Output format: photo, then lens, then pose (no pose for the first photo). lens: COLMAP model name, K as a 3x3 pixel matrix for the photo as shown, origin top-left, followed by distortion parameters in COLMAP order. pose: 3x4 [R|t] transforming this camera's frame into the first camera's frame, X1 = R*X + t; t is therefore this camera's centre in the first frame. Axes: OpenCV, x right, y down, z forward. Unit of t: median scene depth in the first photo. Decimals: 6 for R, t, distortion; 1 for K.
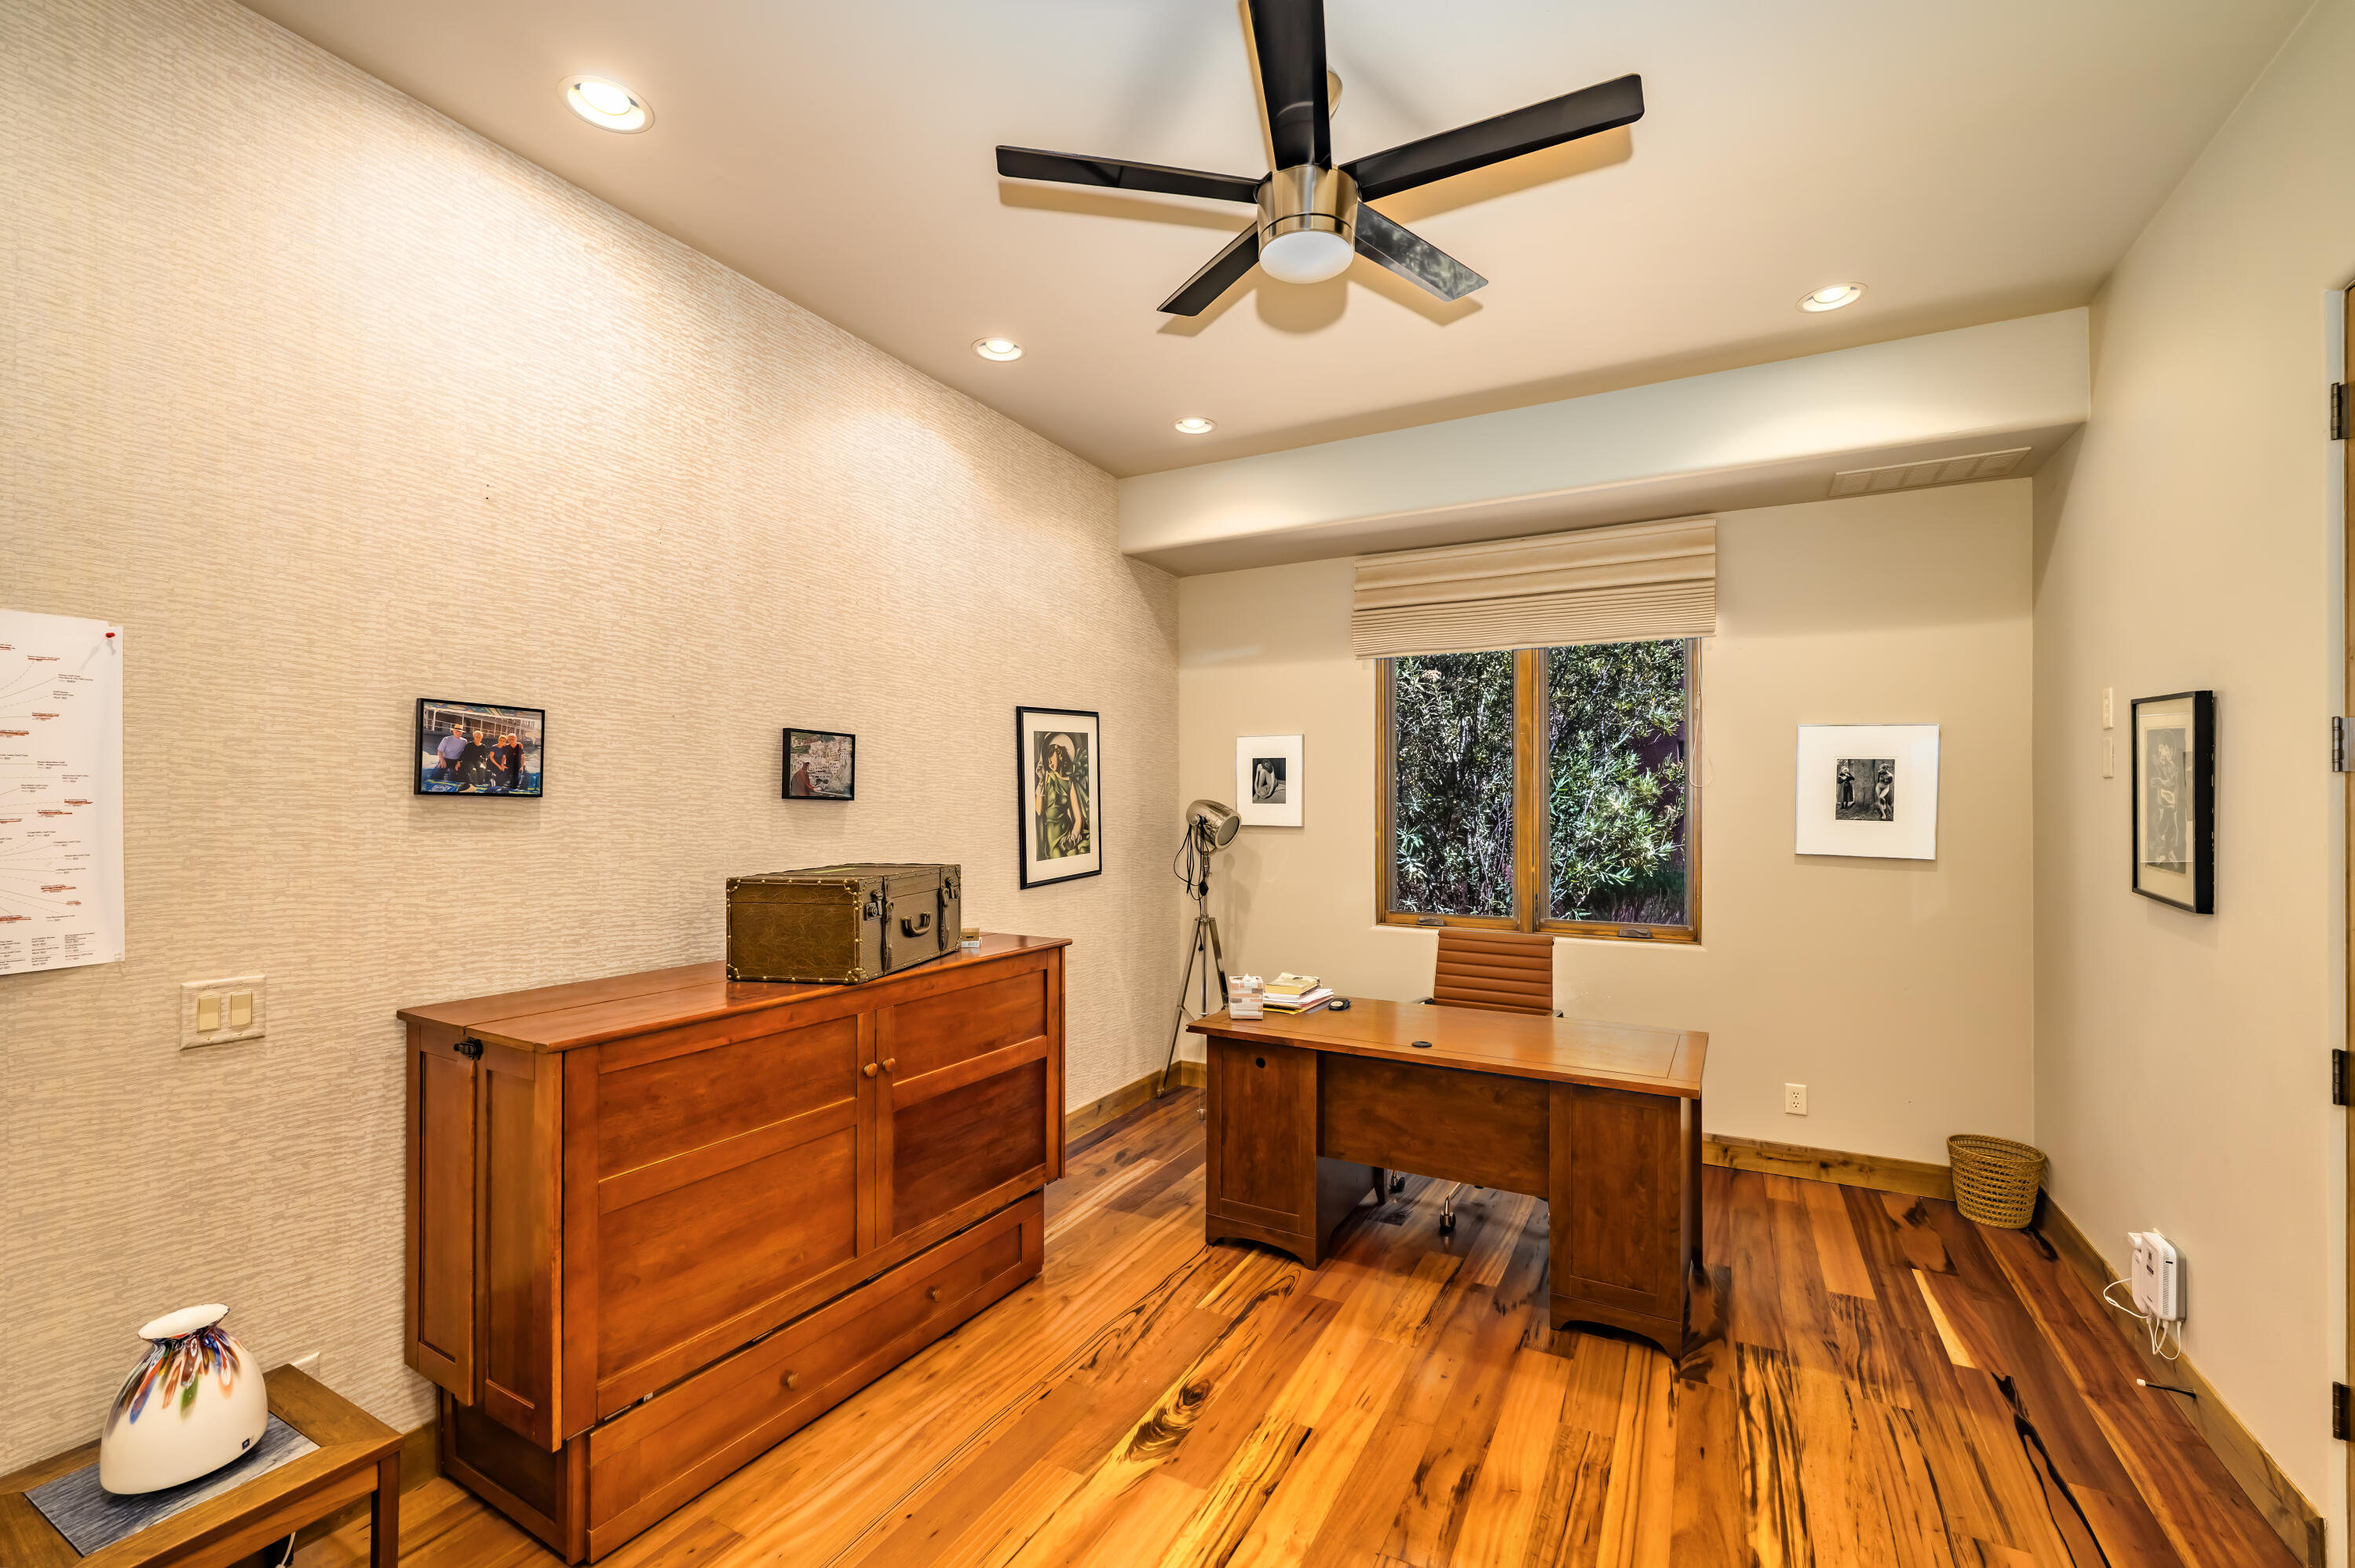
lens RADIAL K [[978.1, 0, 1176.7], [0, 978.1, 792.8], [0, 0, 1]] dist [-0.004191, 0.001047]
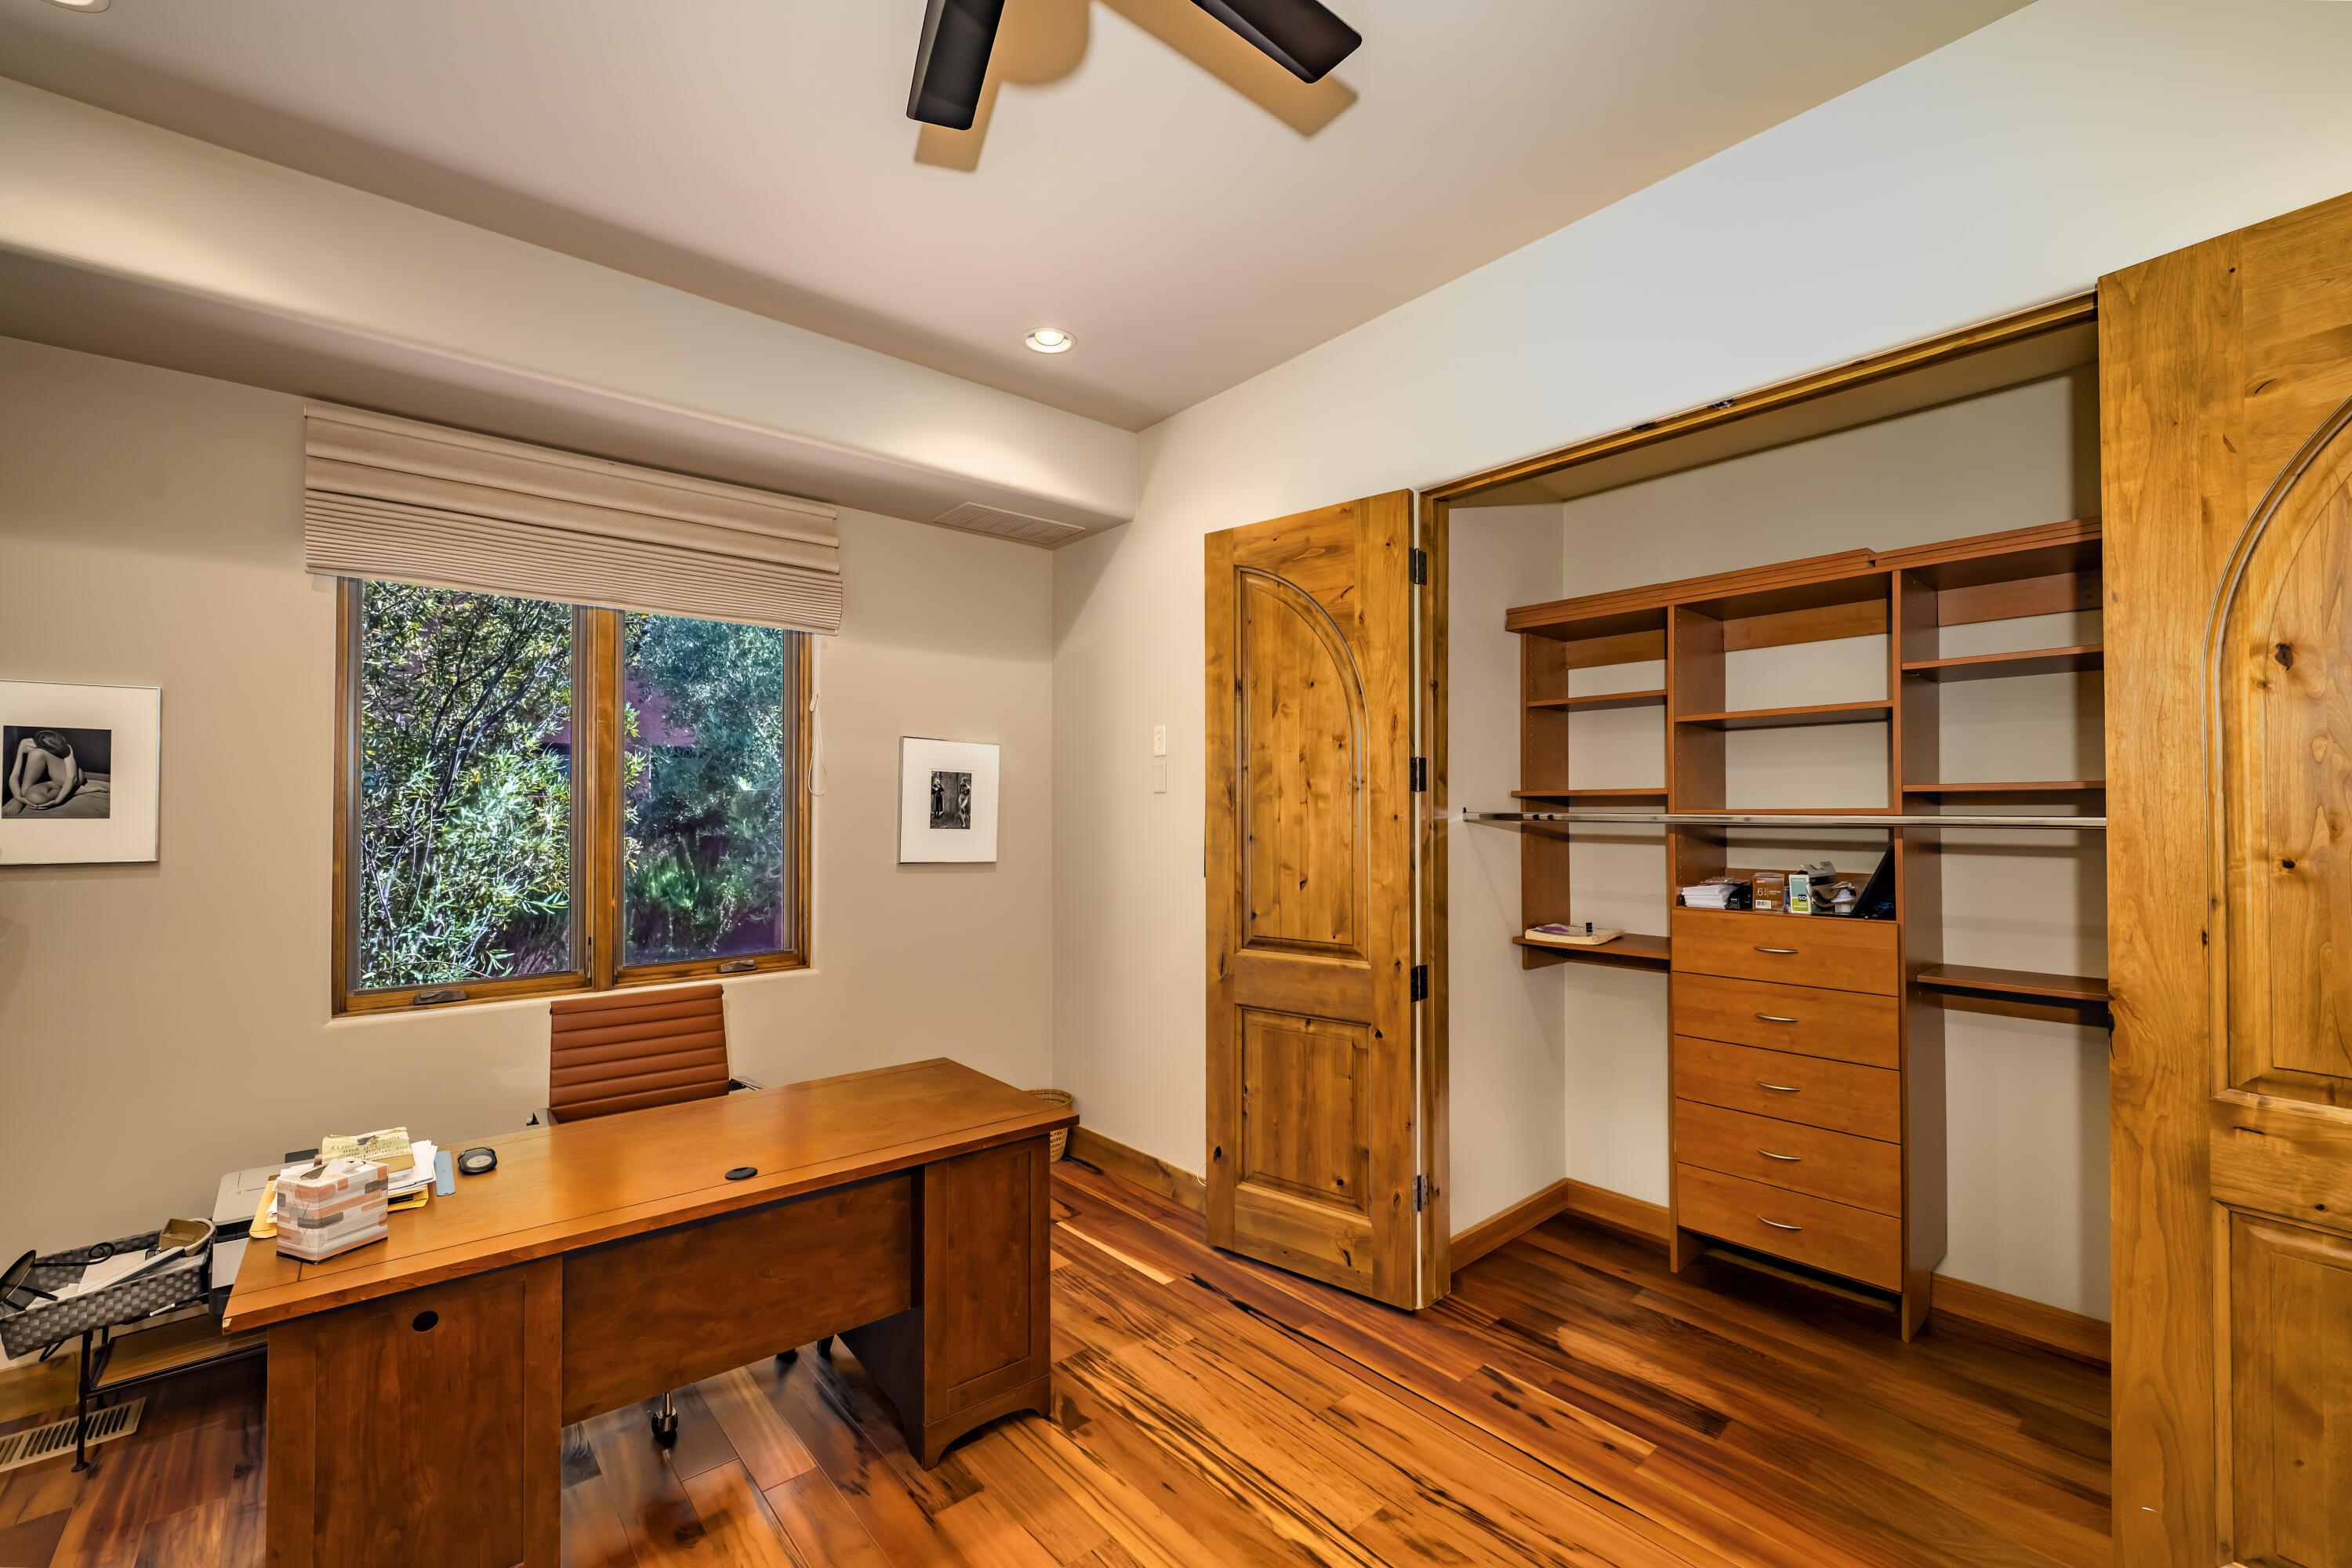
lens RADIAL K [[976.9, 0, 1174.0], [0, 976.9, 797.8], [0, 0, 1]] dist [-0.004191, 0.001047]
pose [[0.365889, 0.010309, 0.930602, -0.280695], [-0.005133, 0.999946, -0.009059, 0.003201], [-0.930644, -0.001462, 0.365922, 0.499226]]
